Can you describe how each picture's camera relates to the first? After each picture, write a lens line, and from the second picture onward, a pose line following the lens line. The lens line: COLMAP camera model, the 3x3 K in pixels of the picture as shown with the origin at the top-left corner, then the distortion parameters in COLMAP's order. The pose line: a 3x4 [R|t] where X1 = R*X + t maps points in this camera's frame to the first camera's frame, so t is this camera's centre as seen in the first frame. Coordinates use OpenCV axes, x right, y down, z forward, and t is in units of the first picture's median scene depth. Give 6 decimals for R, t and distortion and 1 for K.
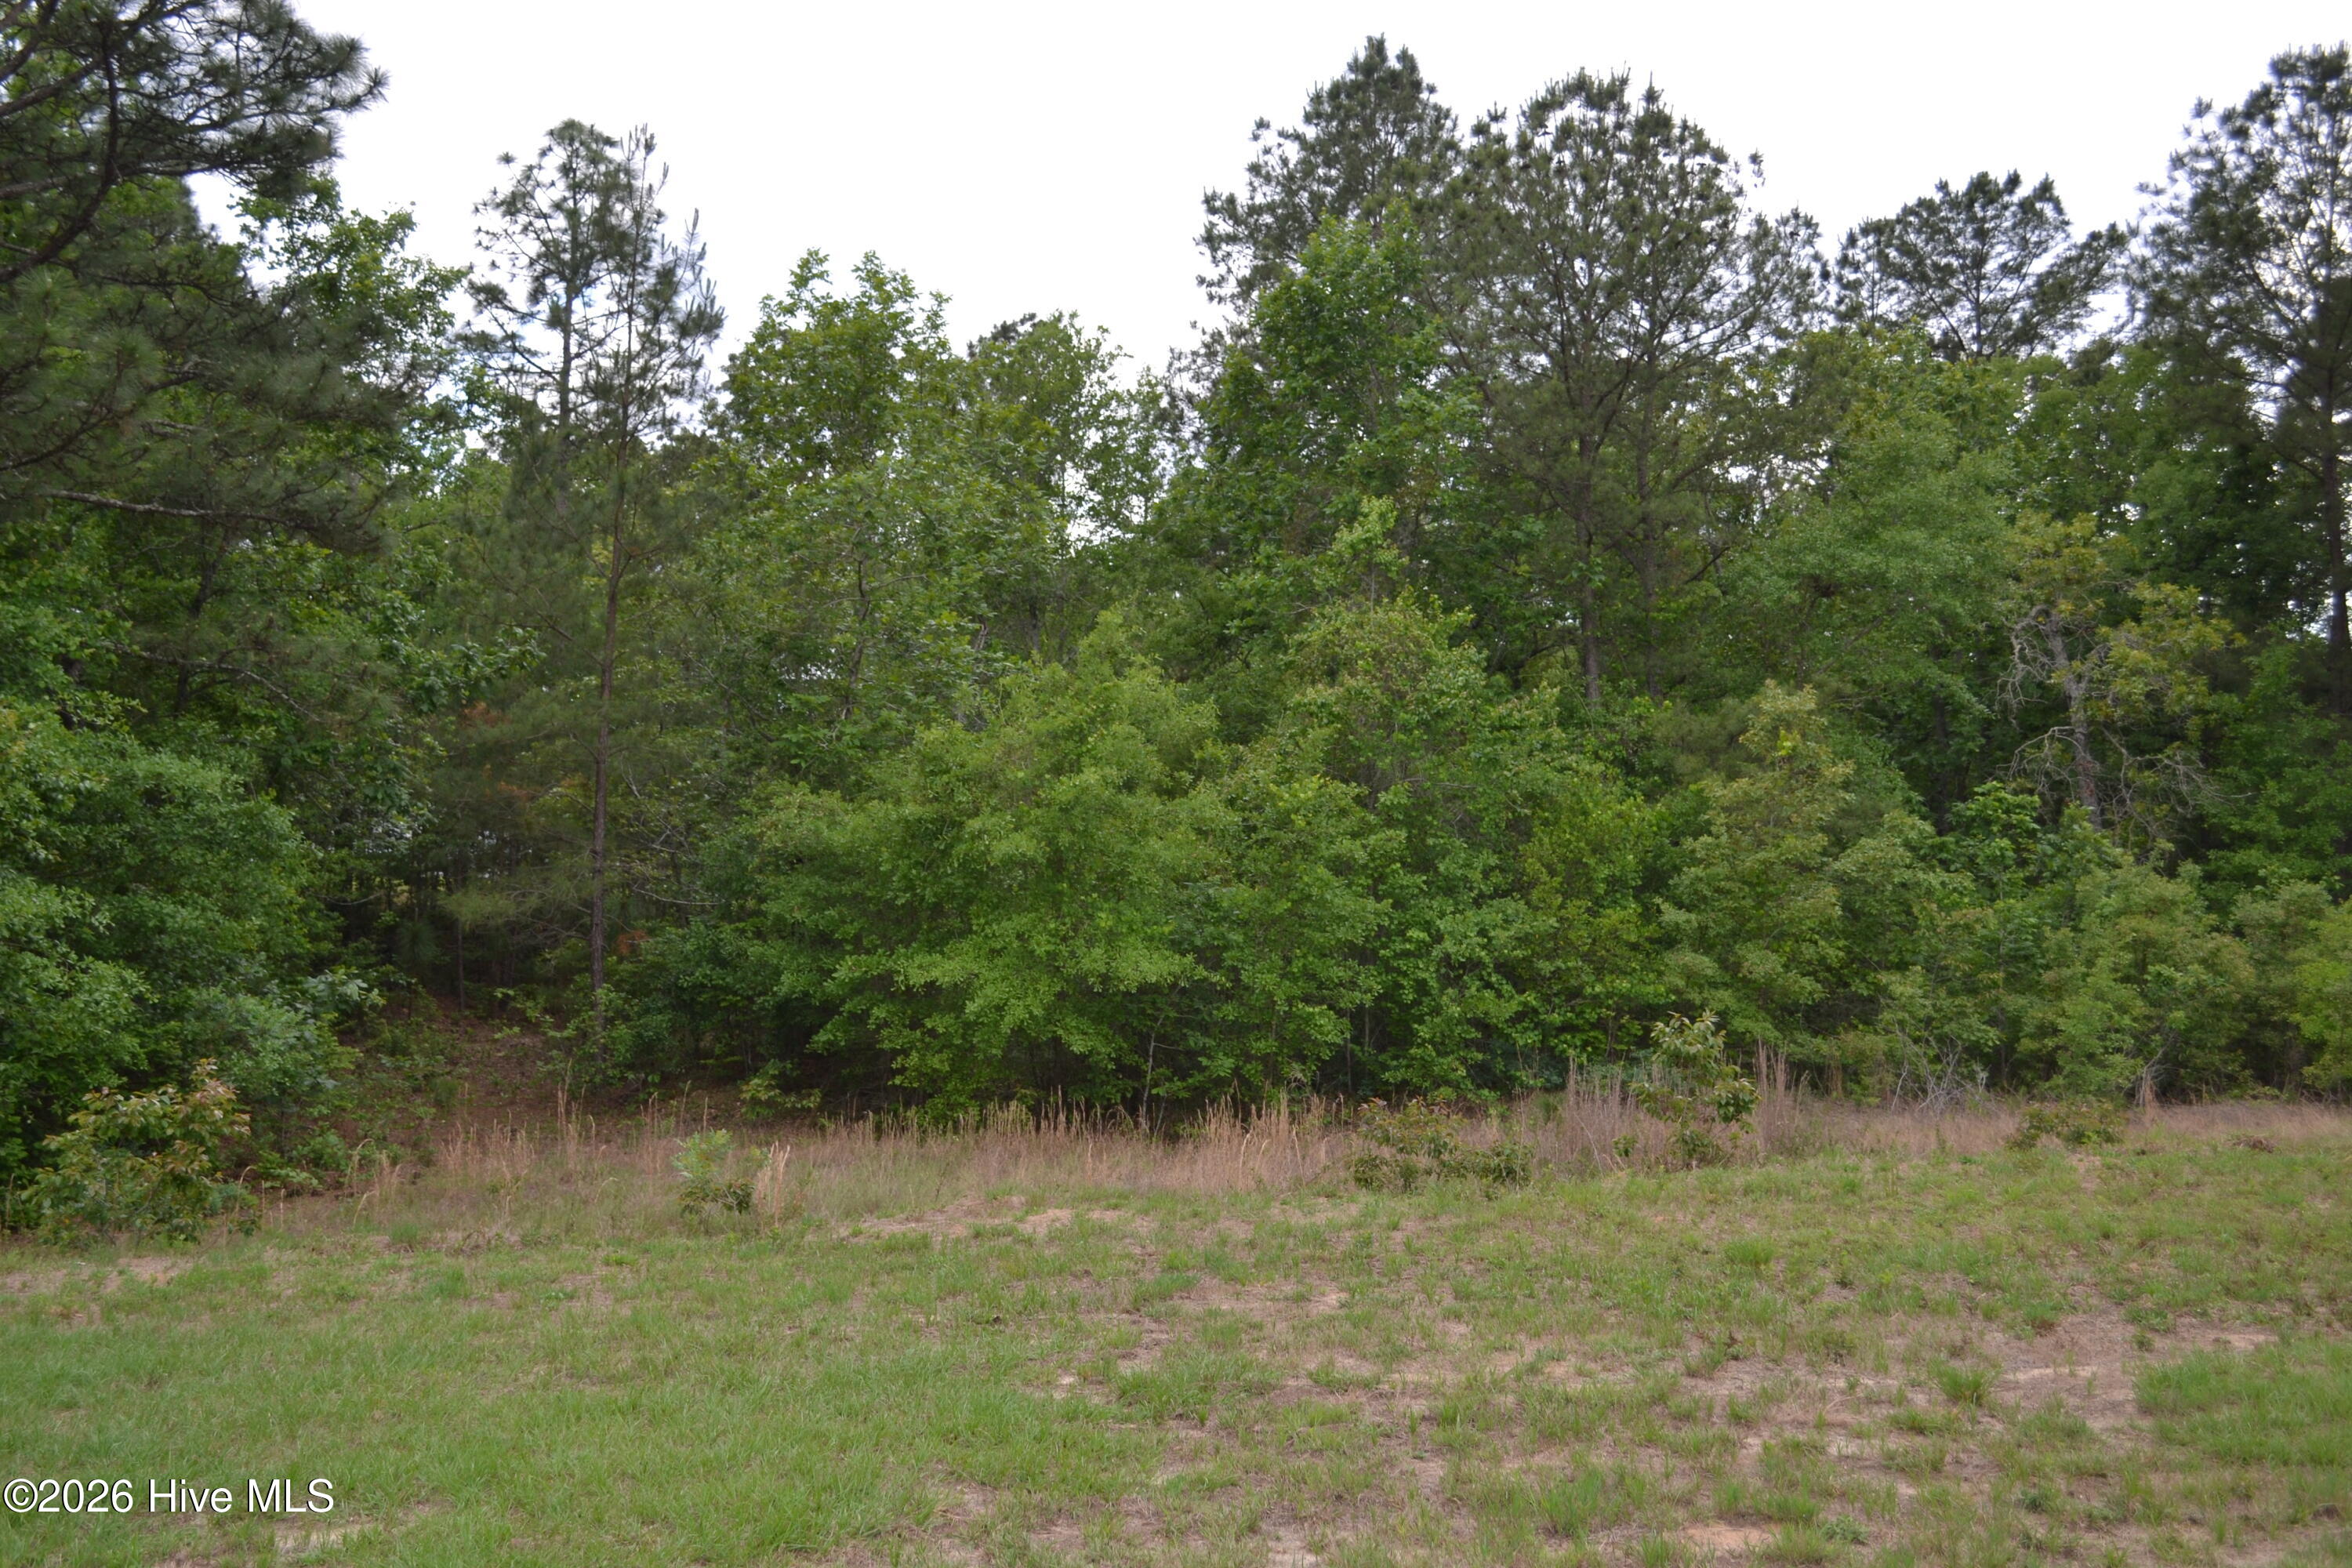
lens RADIAL K [[2387.9, 0, 1164.0], [0, 2387.9, 794.6], [0, 0, 1]] dist [-0.054761, 0.000000]
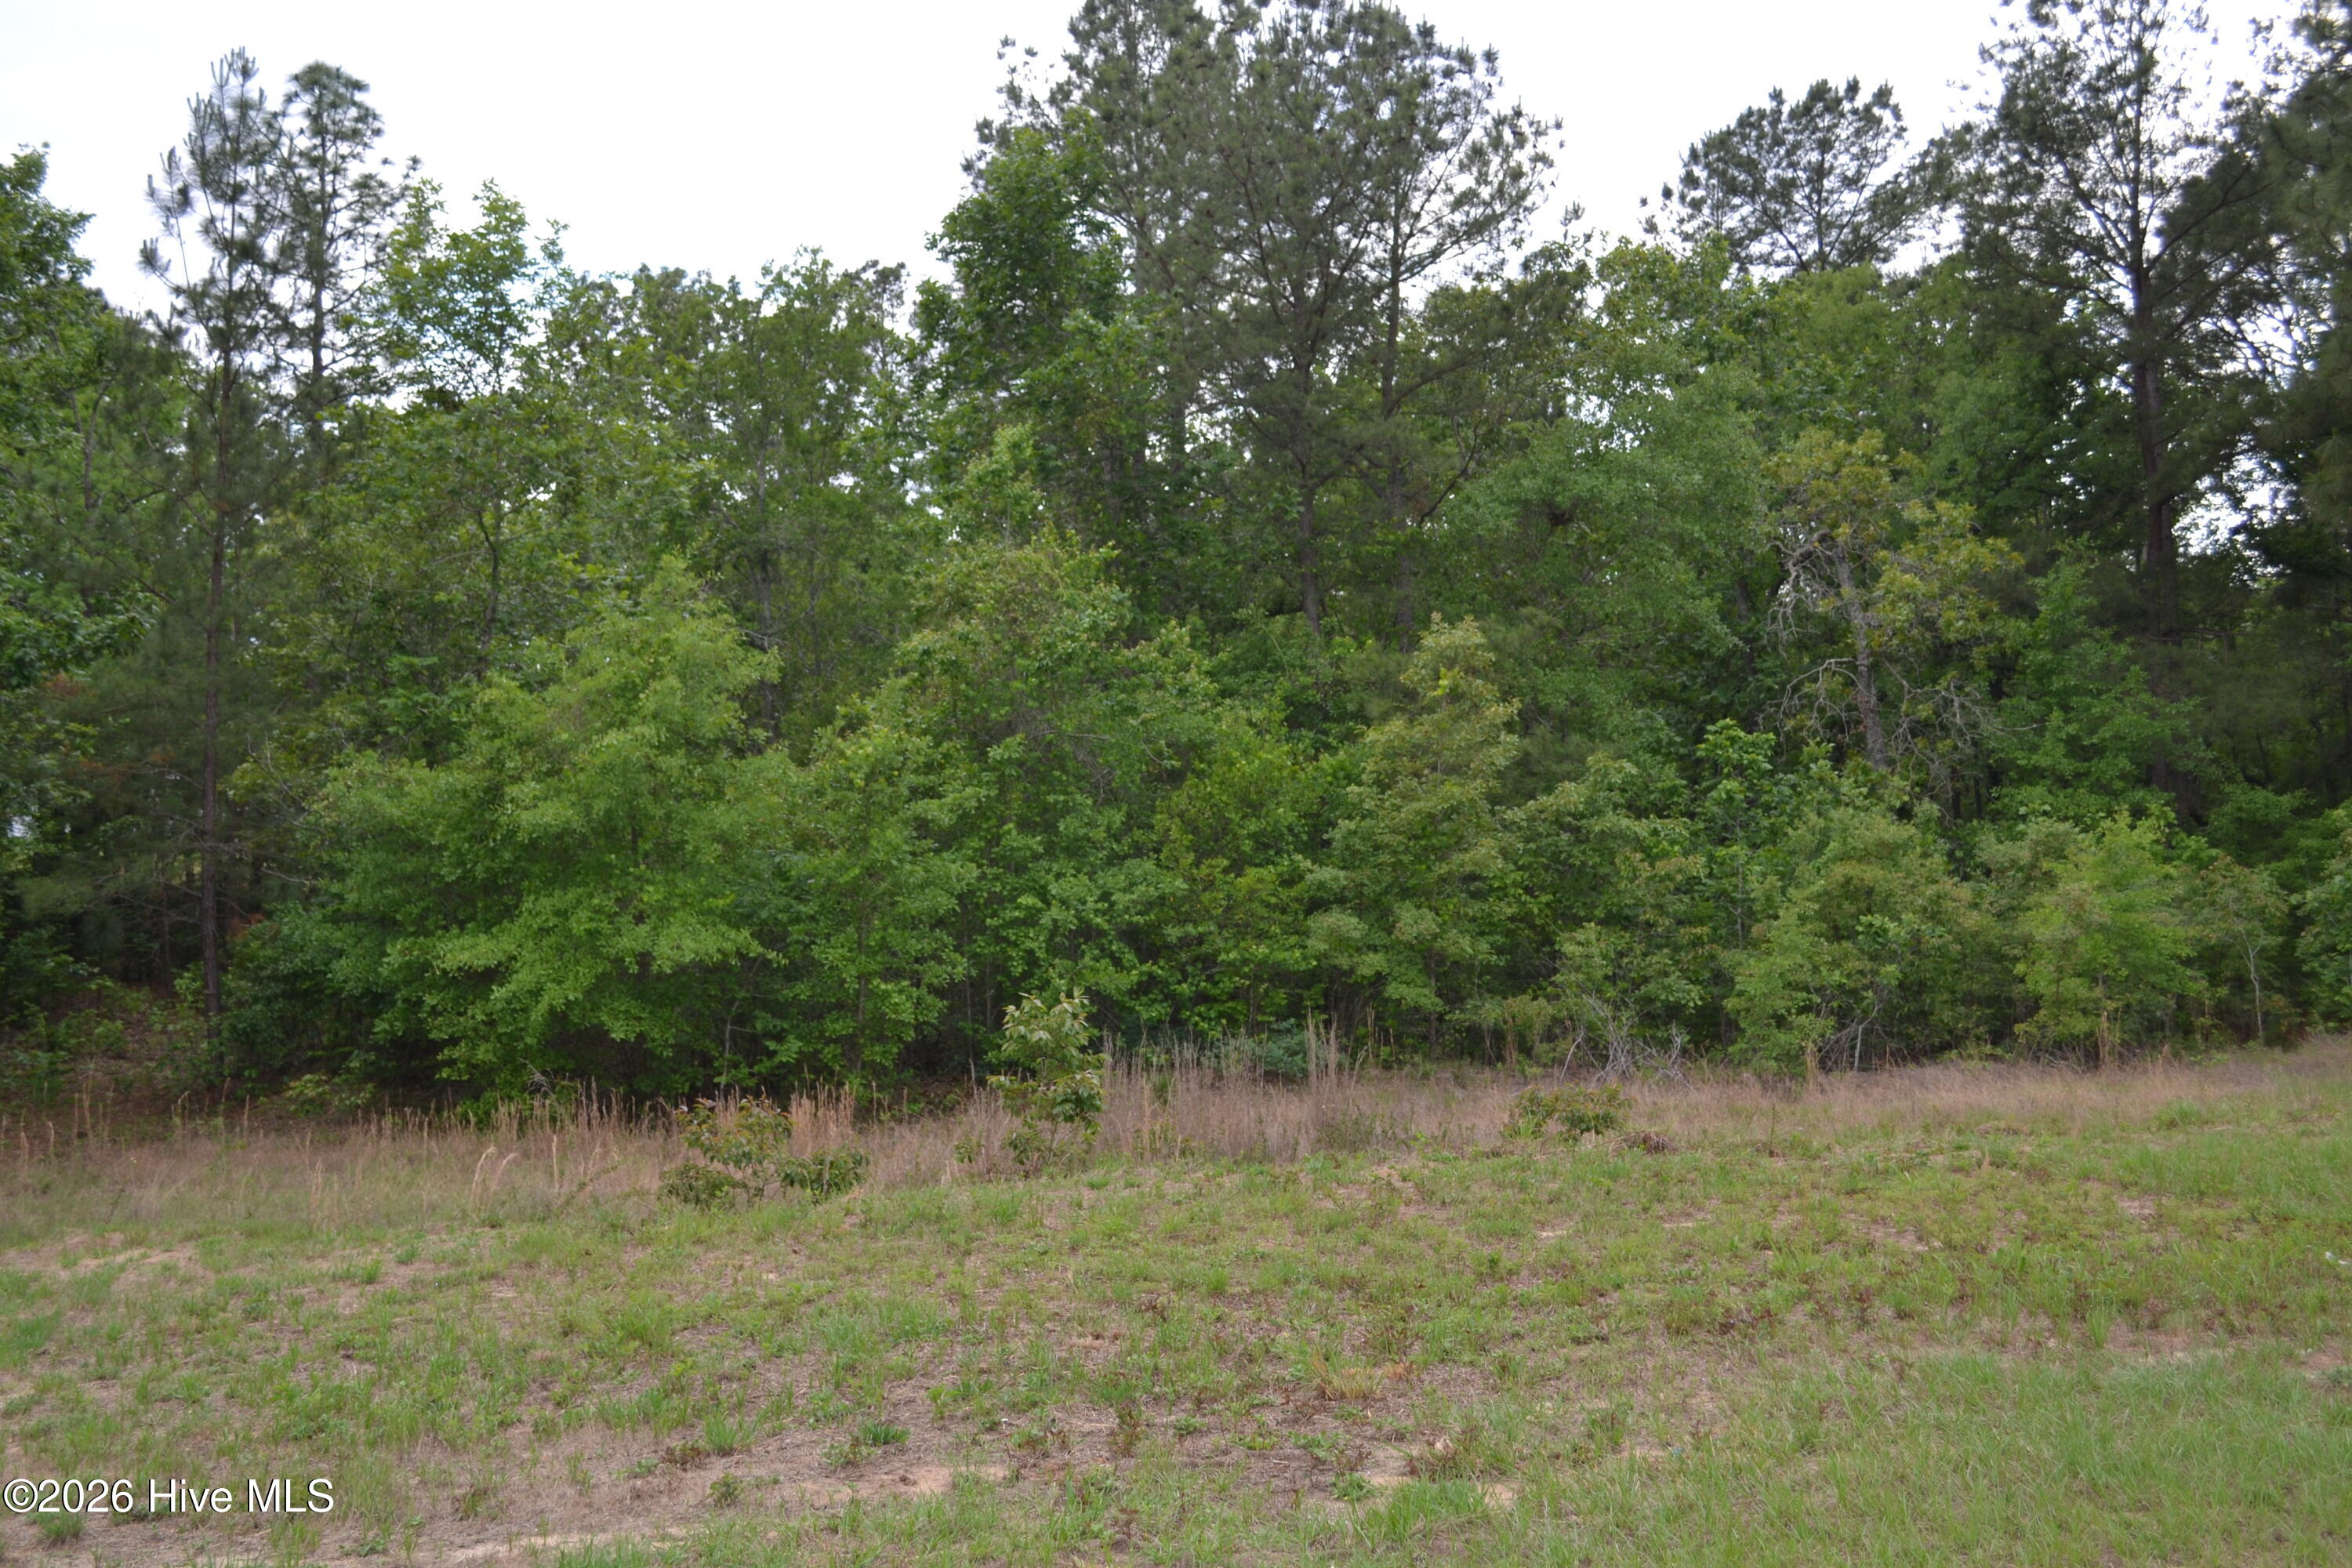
lens RADIAL K [[2387.9, 0, 1158.1], [0, 2387.9, 798.3], [0, 0, 1]] dist [-0.054761, 0.000000]
pose [[0.999683, -0.024113, -0.007217, 0.151055], [0.024238, 0.999548, 0.017795, 0.003999], [0.006784, -0.017965, 0.999816, 0.080193]]
